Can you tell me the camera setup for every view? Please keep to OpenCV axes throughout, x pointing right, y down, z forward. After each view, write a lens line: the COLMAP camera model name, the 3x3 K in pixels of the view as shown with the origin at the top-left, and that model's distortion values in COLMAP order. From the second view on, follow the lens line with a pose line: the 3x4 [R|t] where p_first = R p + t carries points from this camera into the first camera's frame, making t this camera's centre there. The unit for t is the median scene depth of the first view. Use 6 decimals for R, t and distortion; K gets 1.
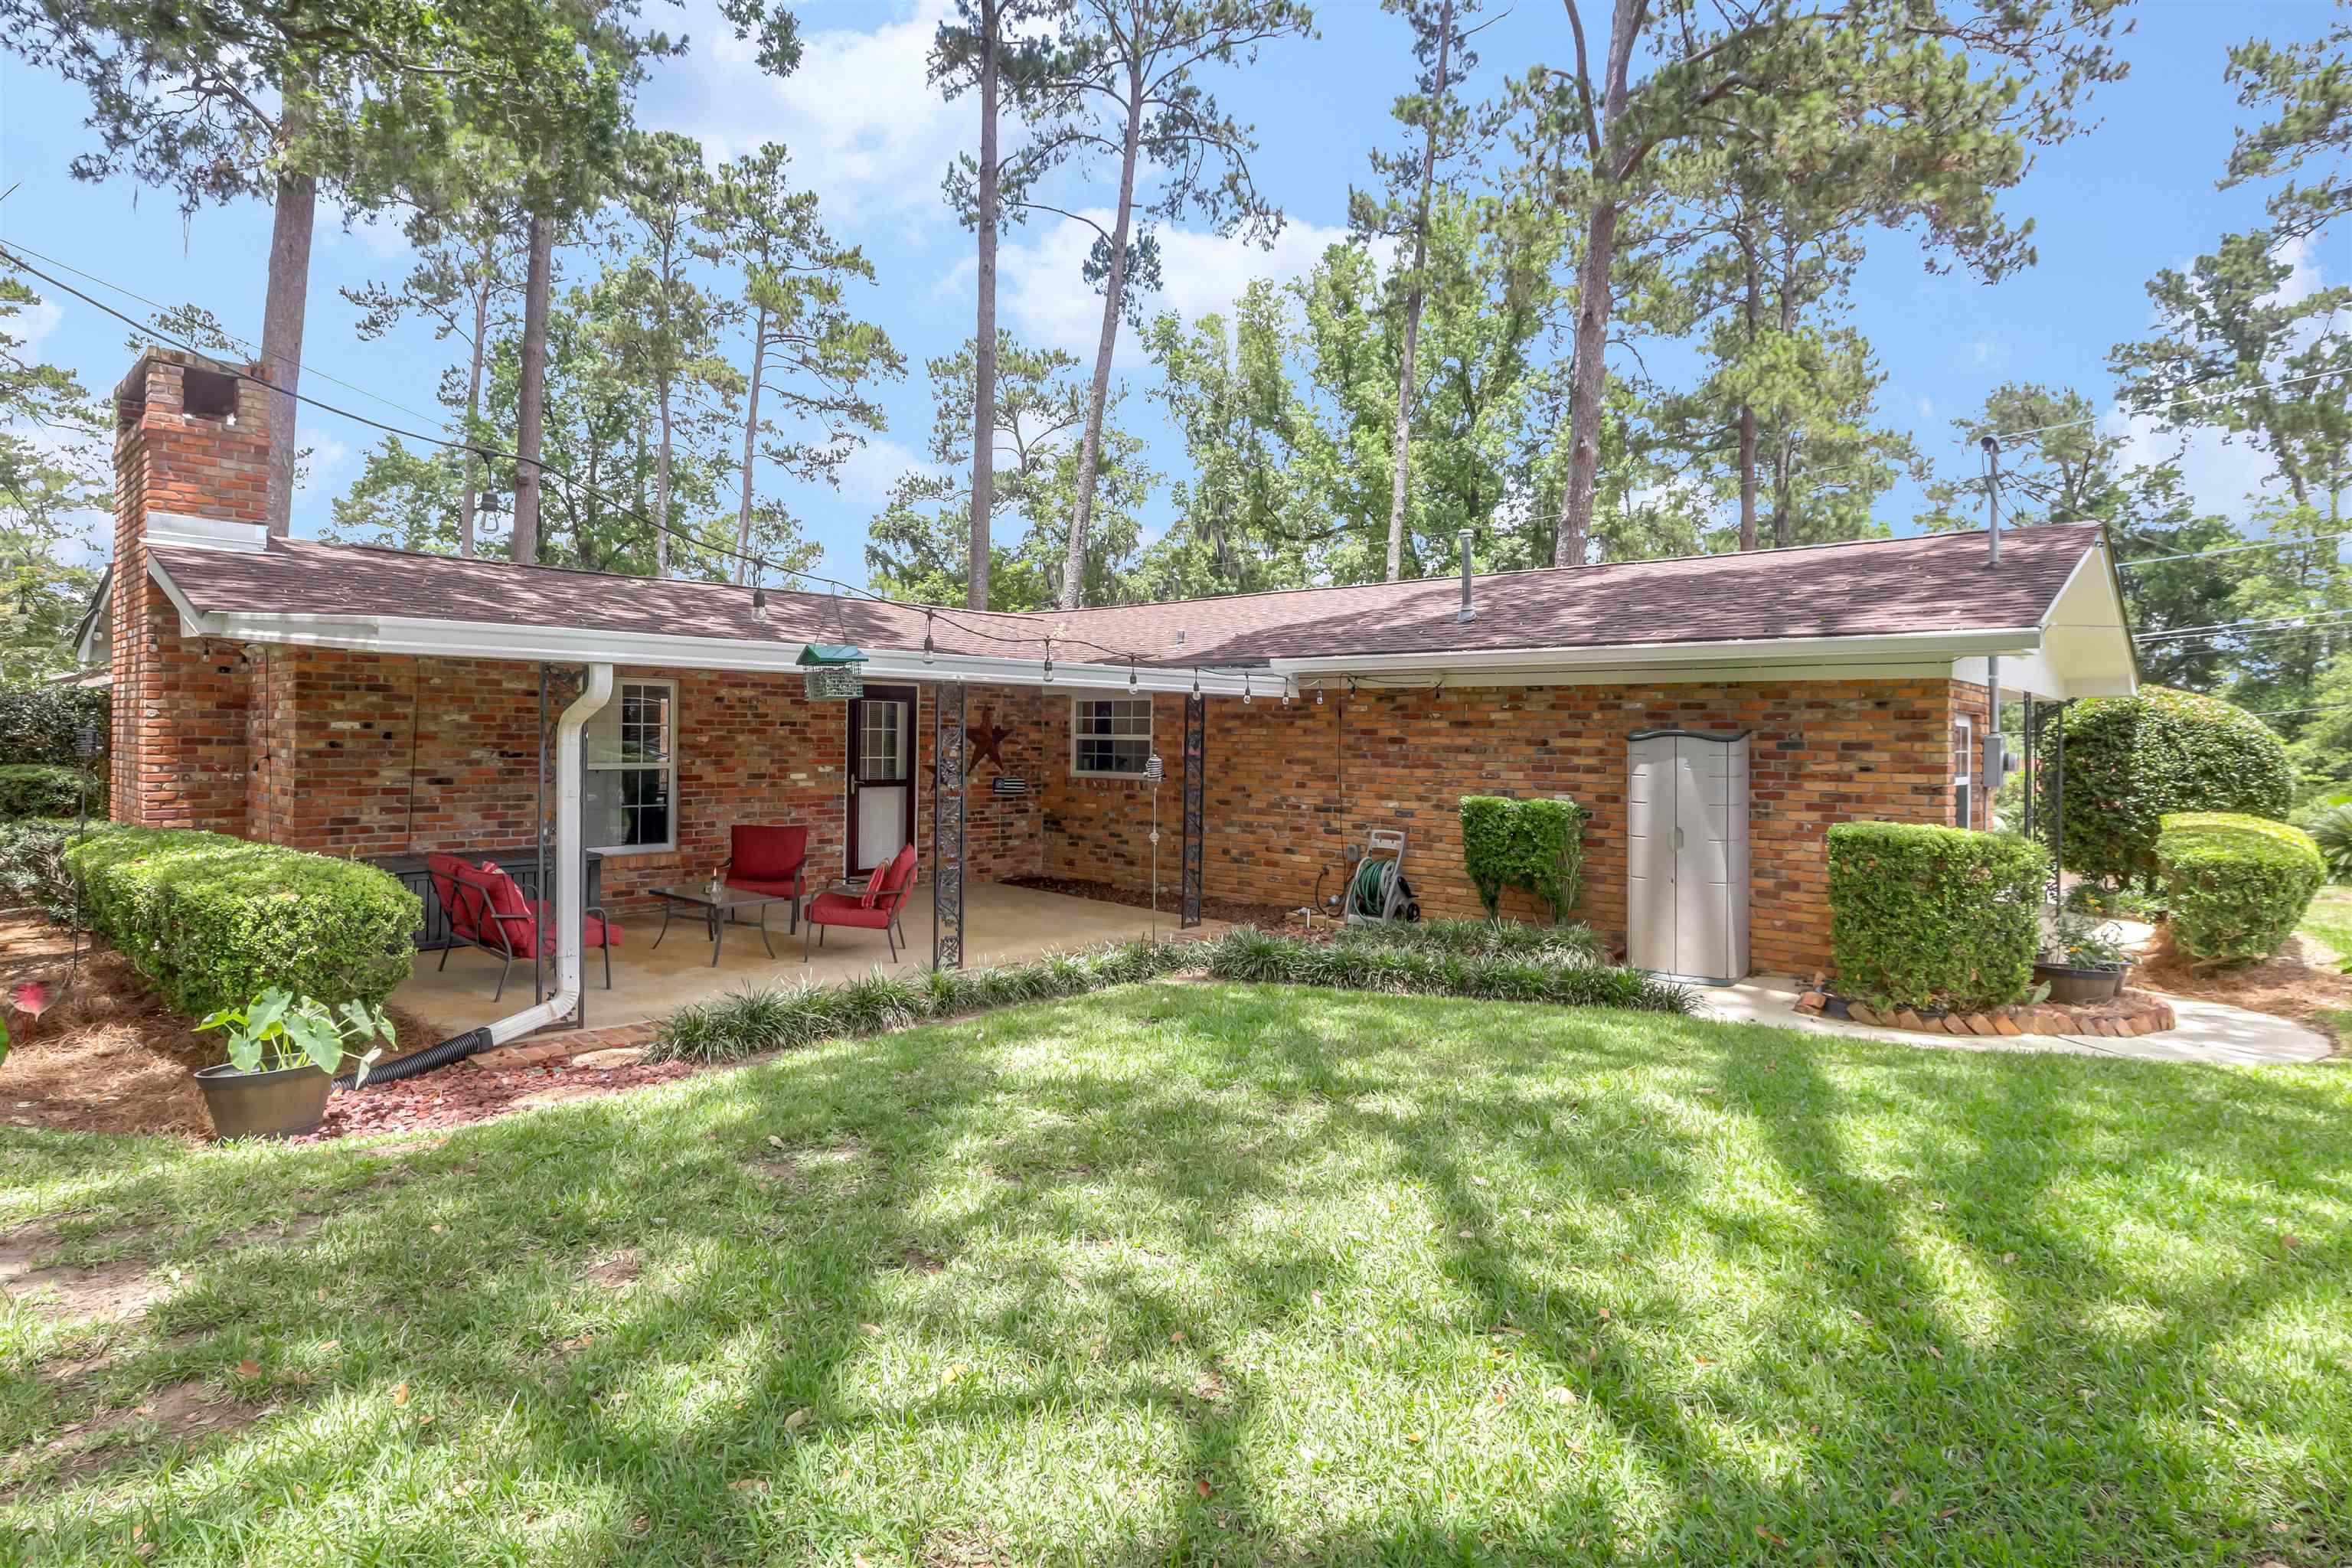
lens RADIAL K [[1191.0, 0, 1145.2], [0, 1191.0, 730.7], [0, 0, 1]] dist [0.001652, 0.000887]
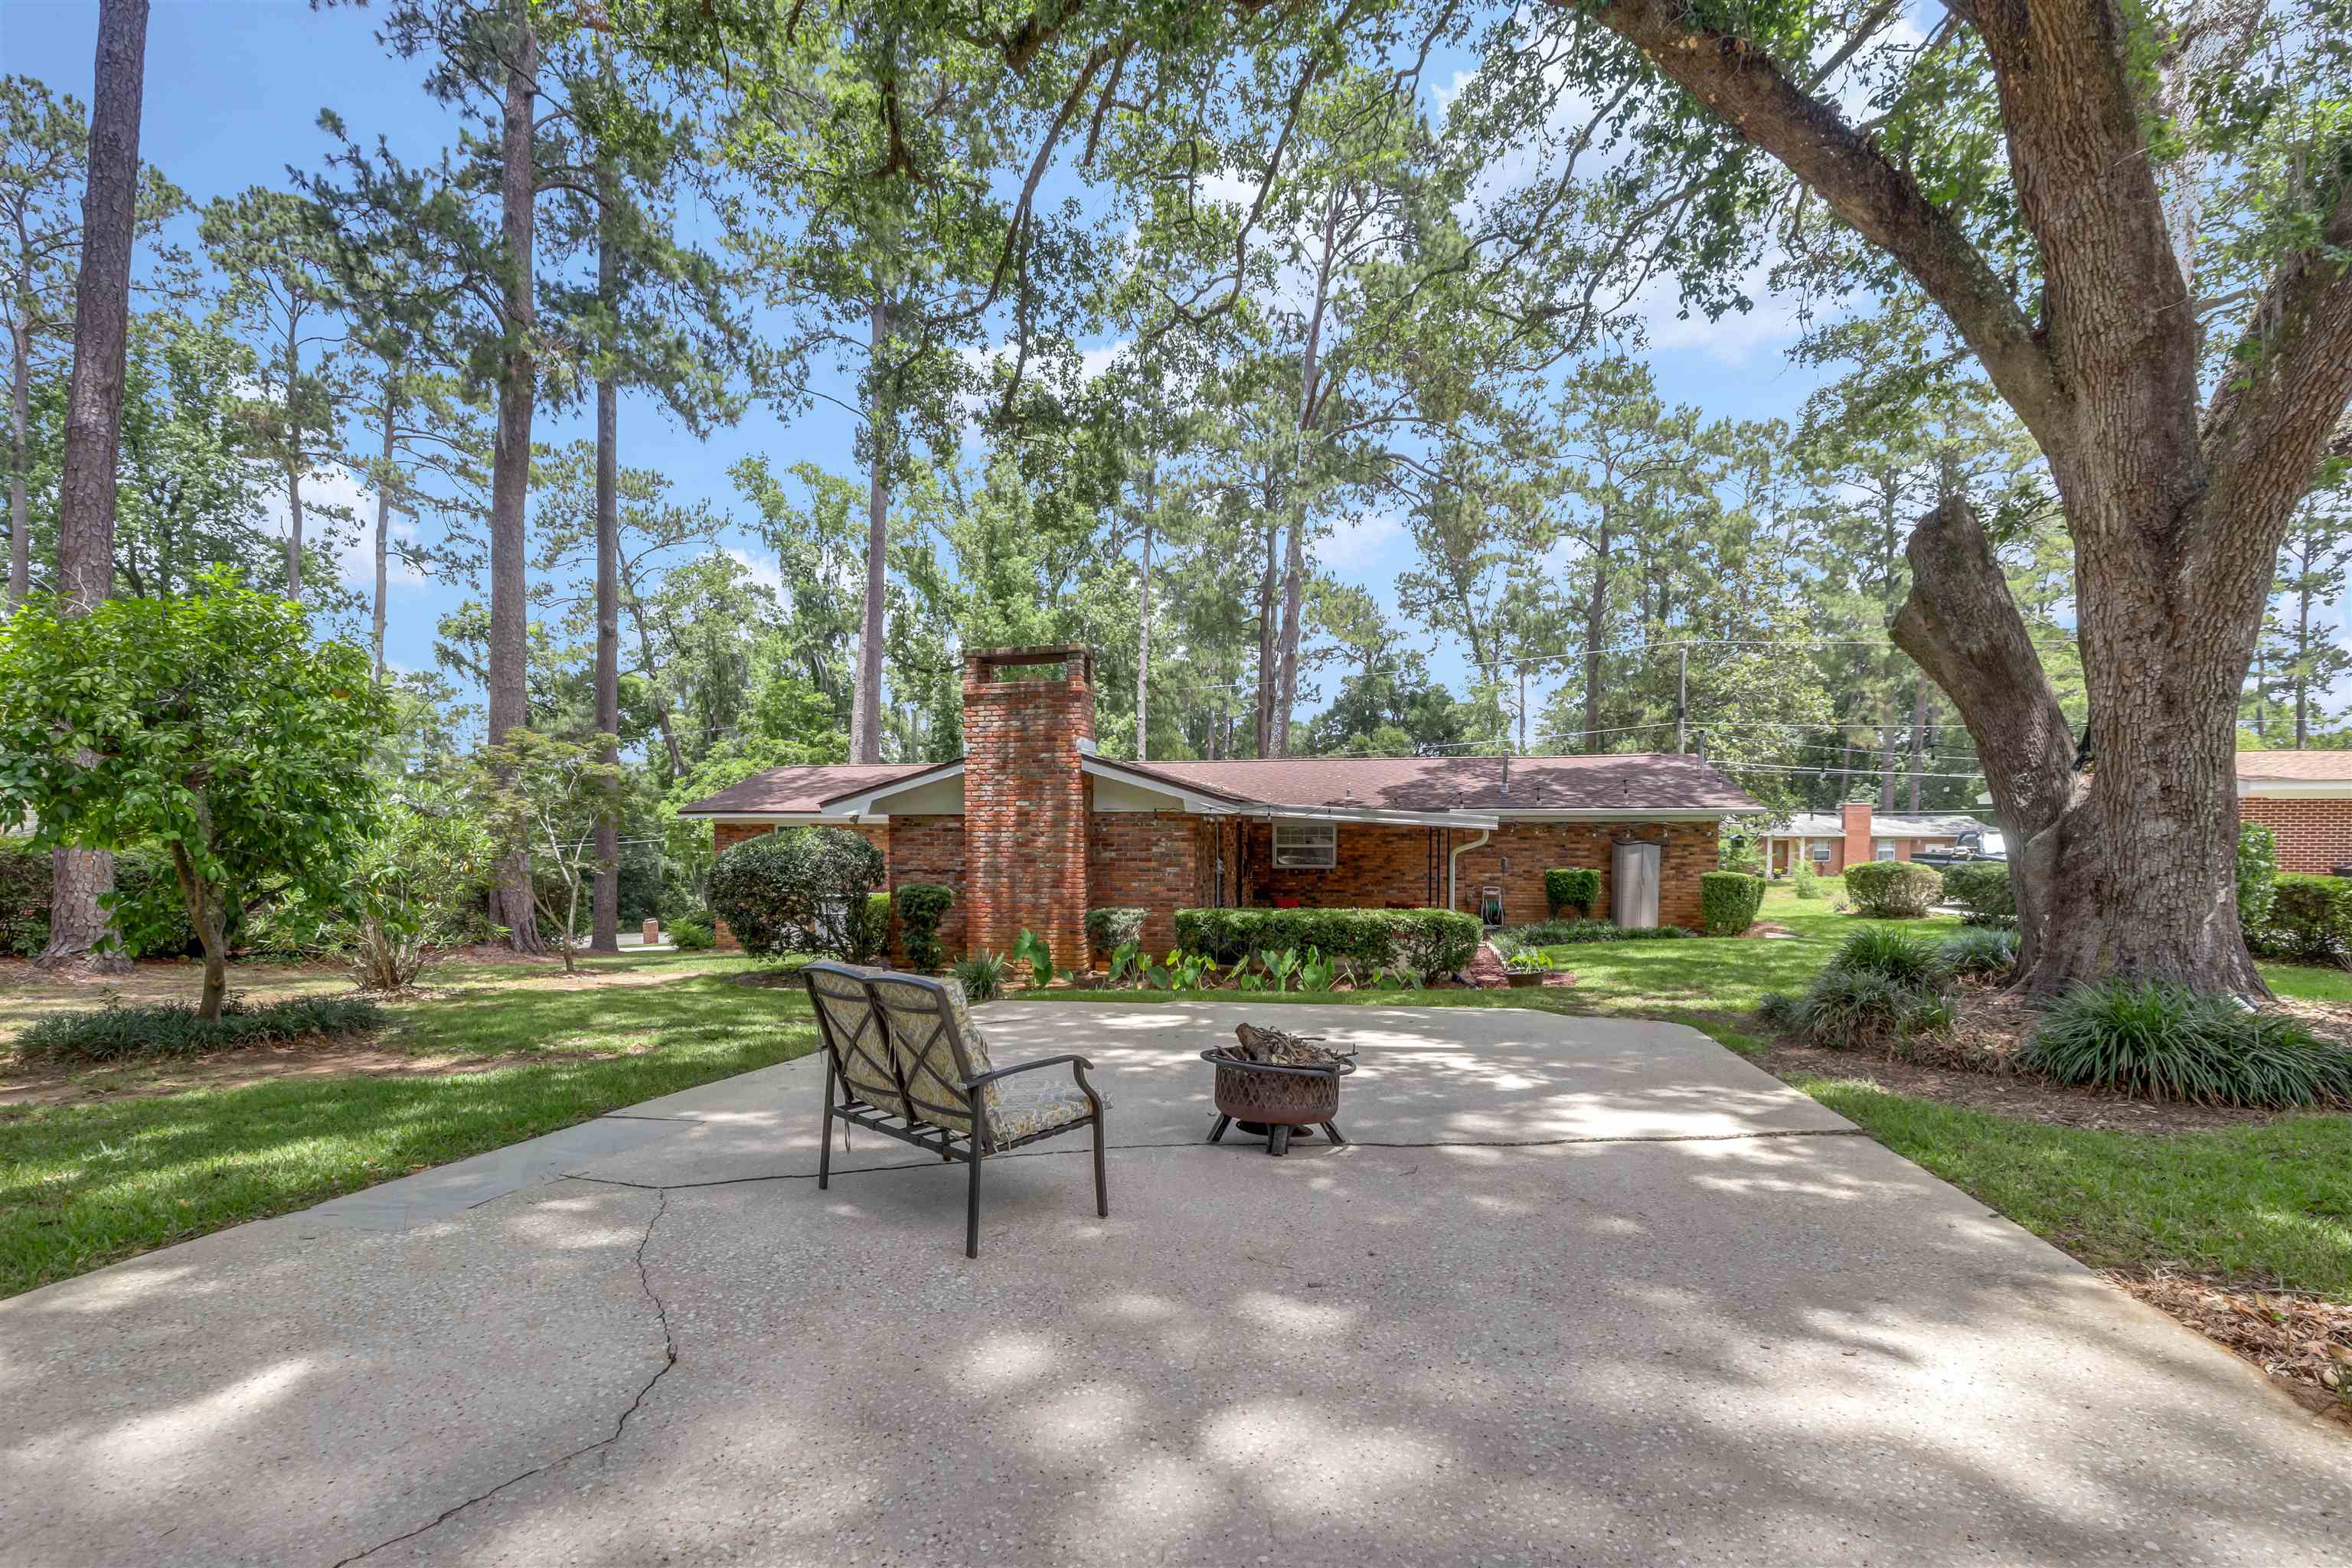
lens RADIAL K [[1058.9, 0, 1144.3], [0, 1058.9, 885.6], [0, 0, 1]] dist [-0.002868, 0.000057]
pose [[0.859540, -0.044583, 0.509120, -0.443404], [0.012238, 0.997698, 0.066707, -0.018760], [-0.510921, -0.051107, 0.858107, -0.119853]]
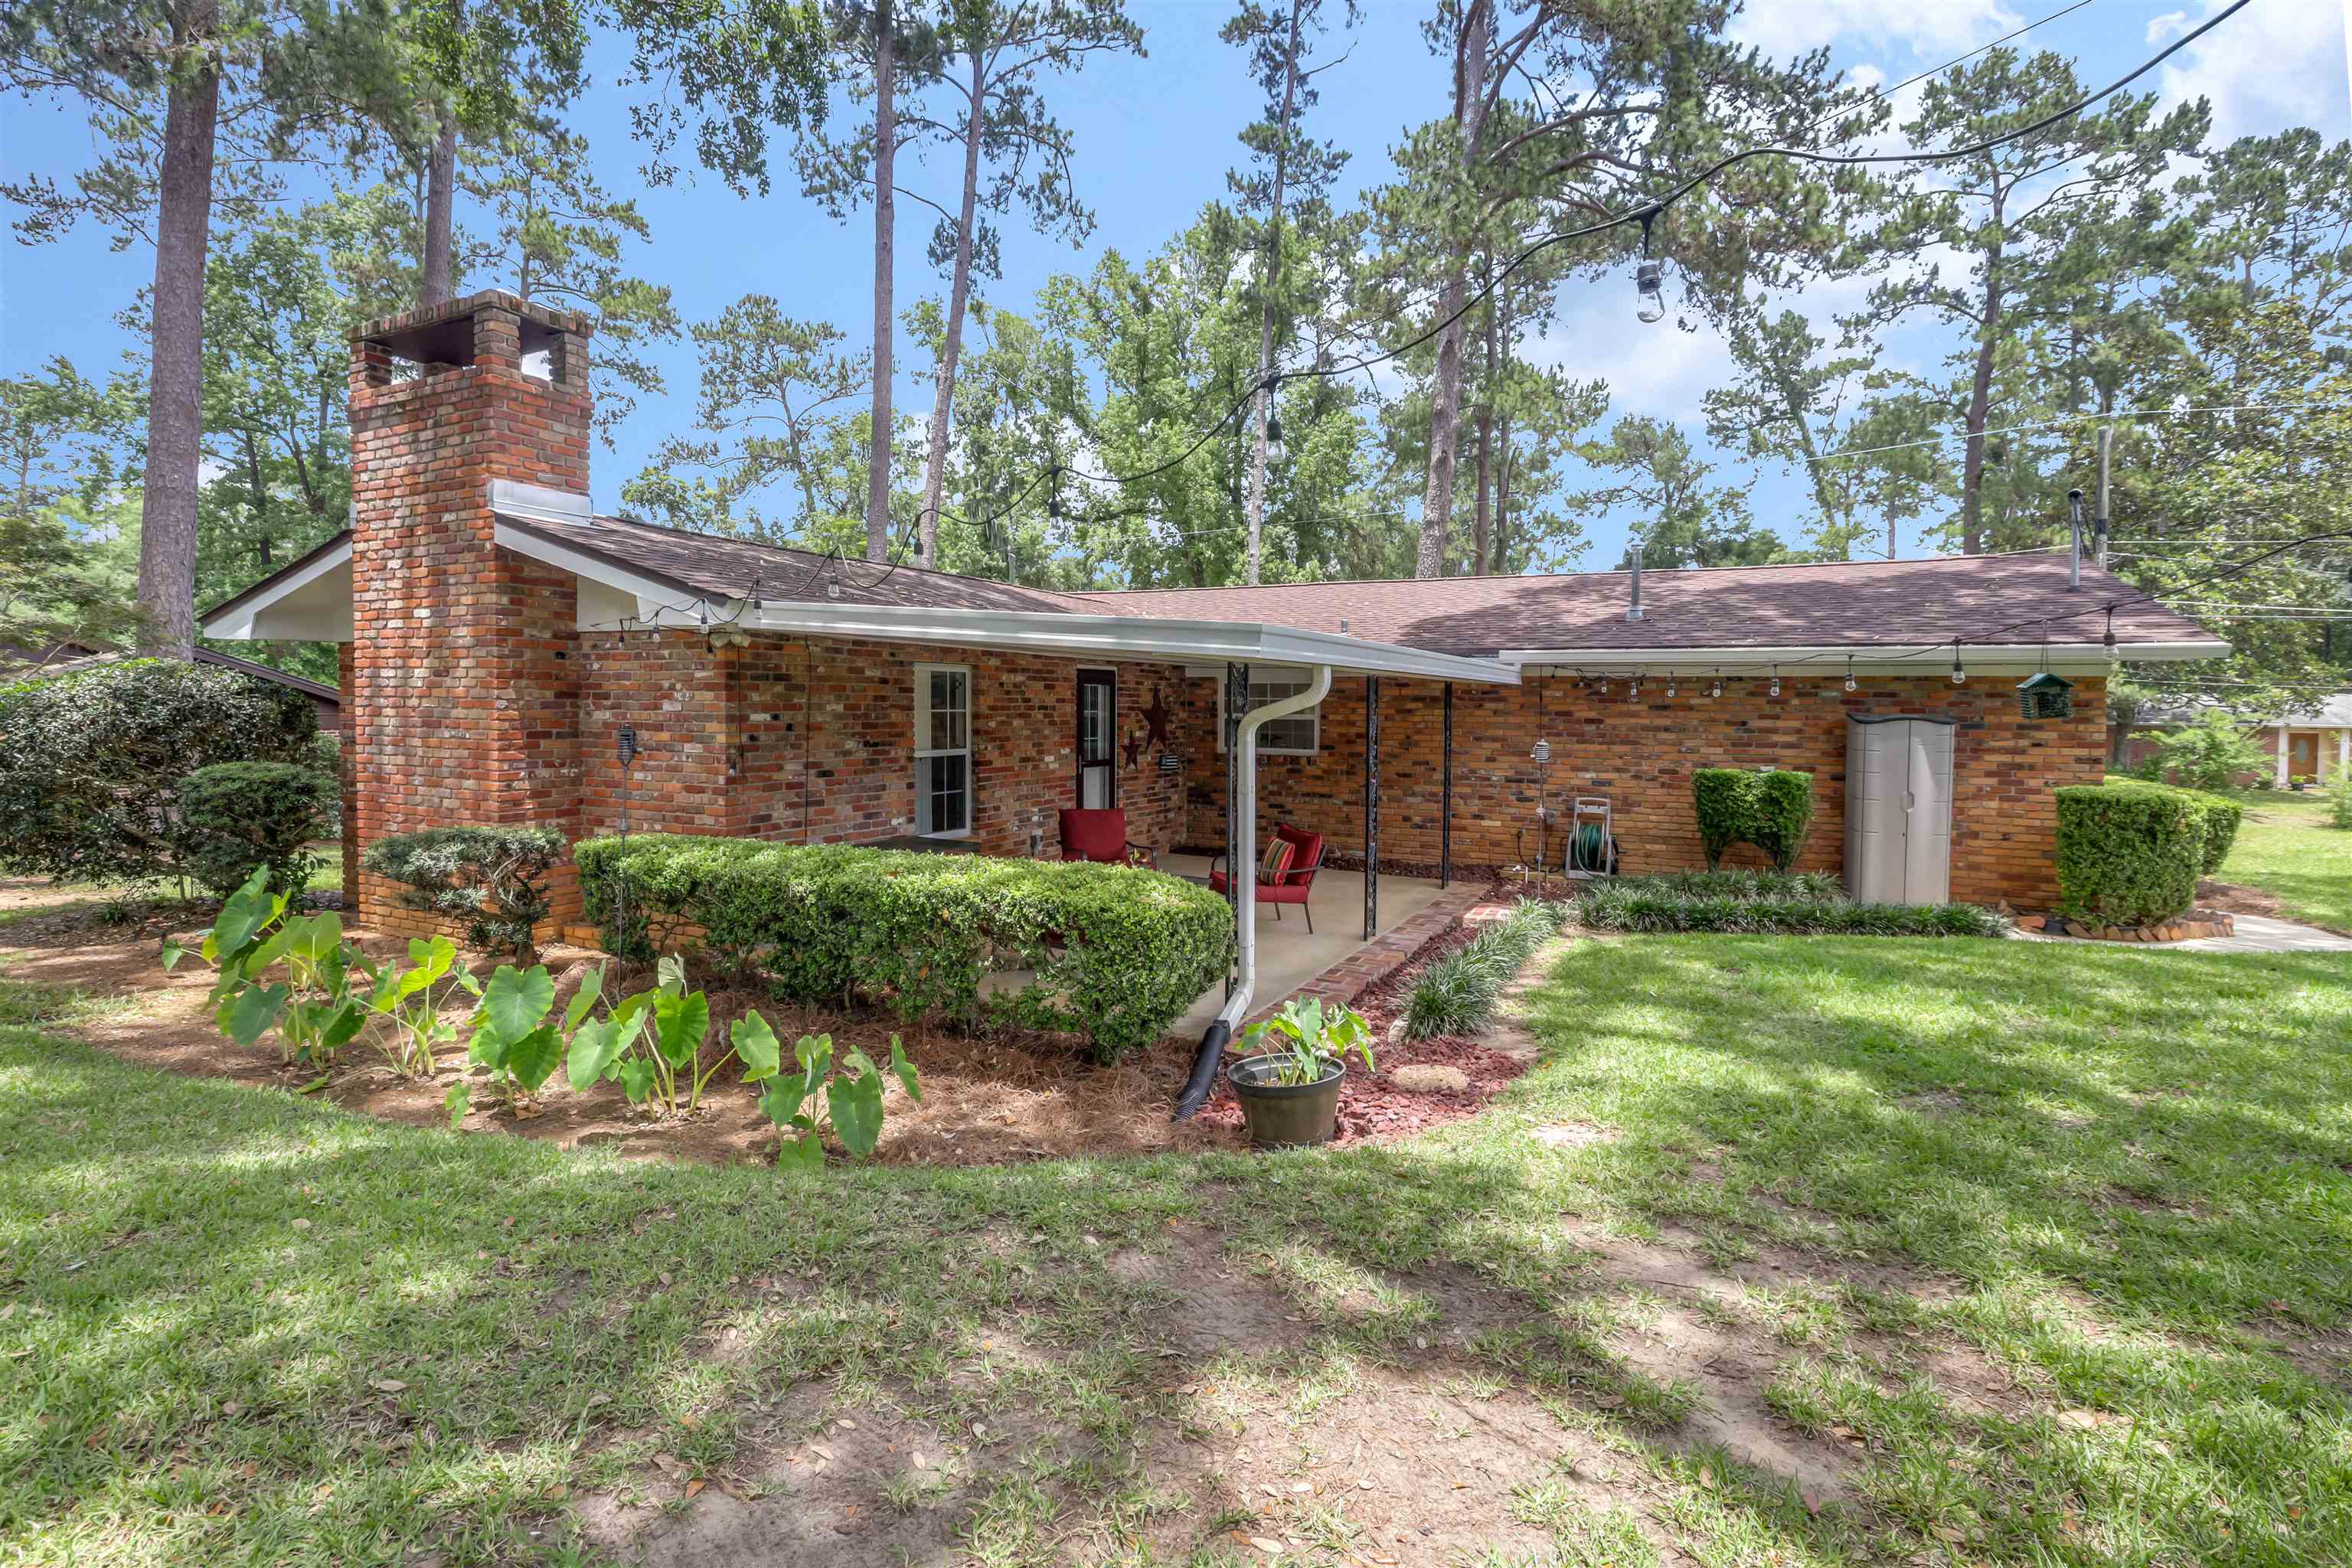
lens RADIAL K [[1111.6, 0, 1117.4], [0, 1111.6, 732.8], [0, 0, 1]] dist [-0.001752, 0.000948]
pose [[0.967277, -0.010454, 0.253509, -0.171252], [0.001766, 0.999404, 0.034476, -0.006141], [-0.253718, -0.032900, 0.966719, 0.020864]]
